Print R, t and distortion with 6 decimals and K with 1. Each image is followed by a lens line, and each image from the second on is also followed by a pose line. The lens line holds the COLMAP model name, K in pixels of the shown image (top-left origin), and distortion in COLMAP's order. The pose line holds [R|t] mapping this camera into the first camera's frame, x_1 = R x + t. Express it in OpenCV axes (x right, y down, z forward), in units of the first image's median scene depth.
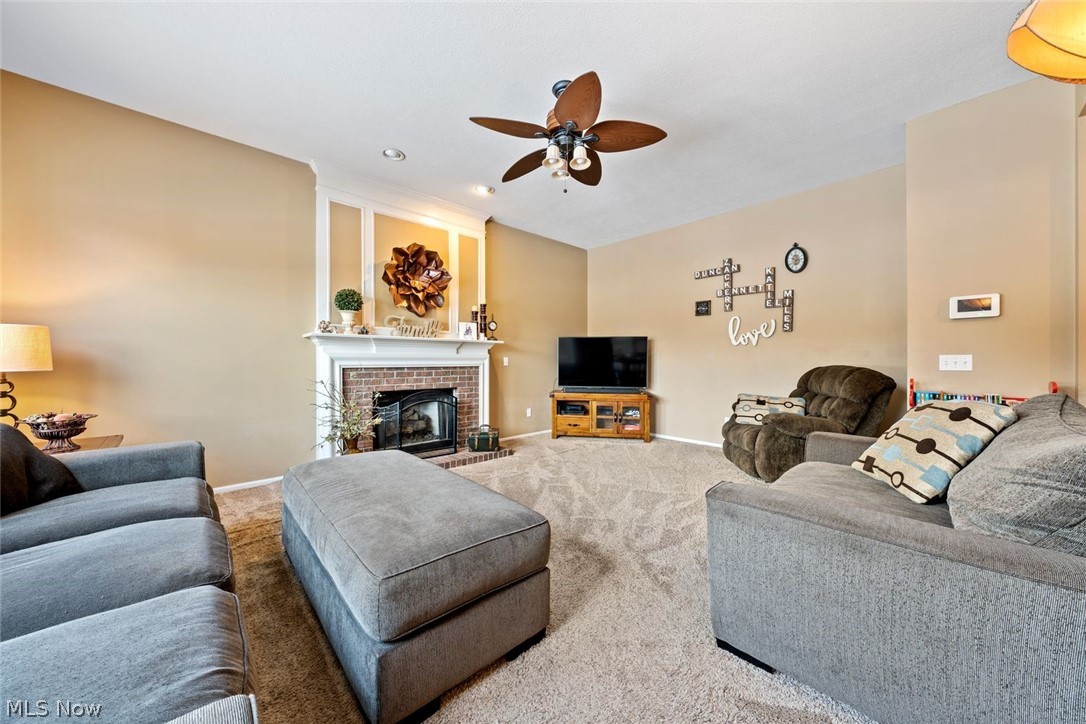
lens RADIAL K [[397.2, 0, 540.2], [0, 397.2, 360.0], [0, 0, 1]] dist [0.009348, 0.000089]
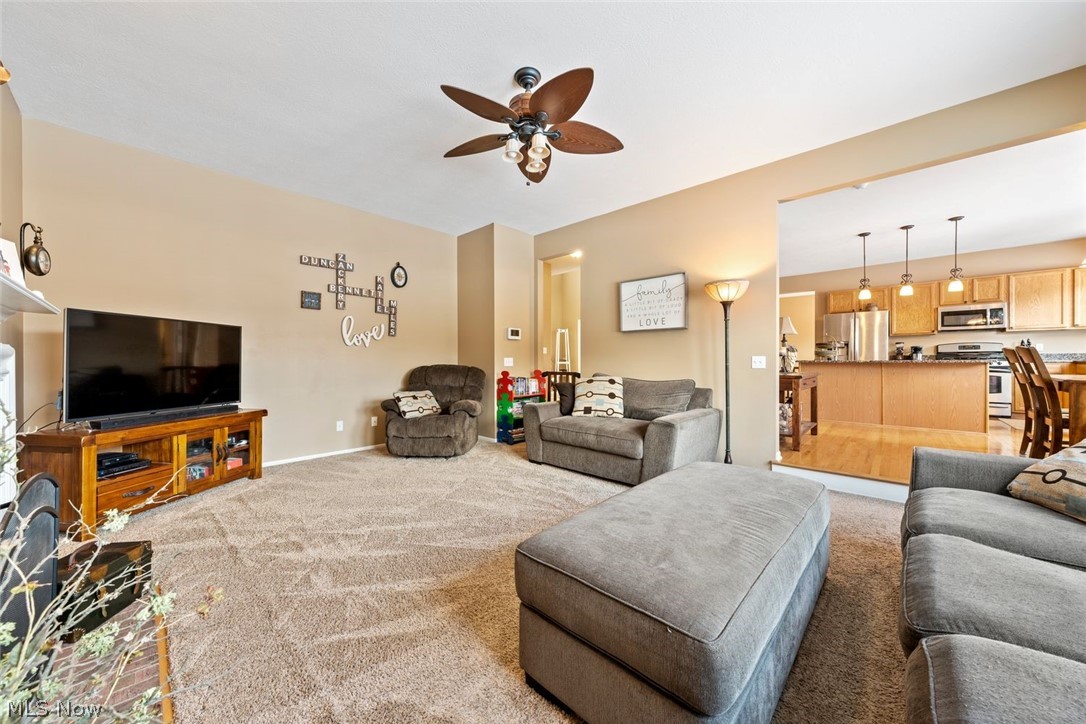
lens RADIAL K [[397.2, 0, 540.2], [0, 397.2, 360.0], [0, 0, 1]] dist [0.009348, 0.000089]
pose [[-0.109646, 0.002773, 0.993967, -0.544750], [0.000501, 0.999996, -0.002734, 0.001436], [-0.993971, 0.000198, -0.109647, 0.657092]]
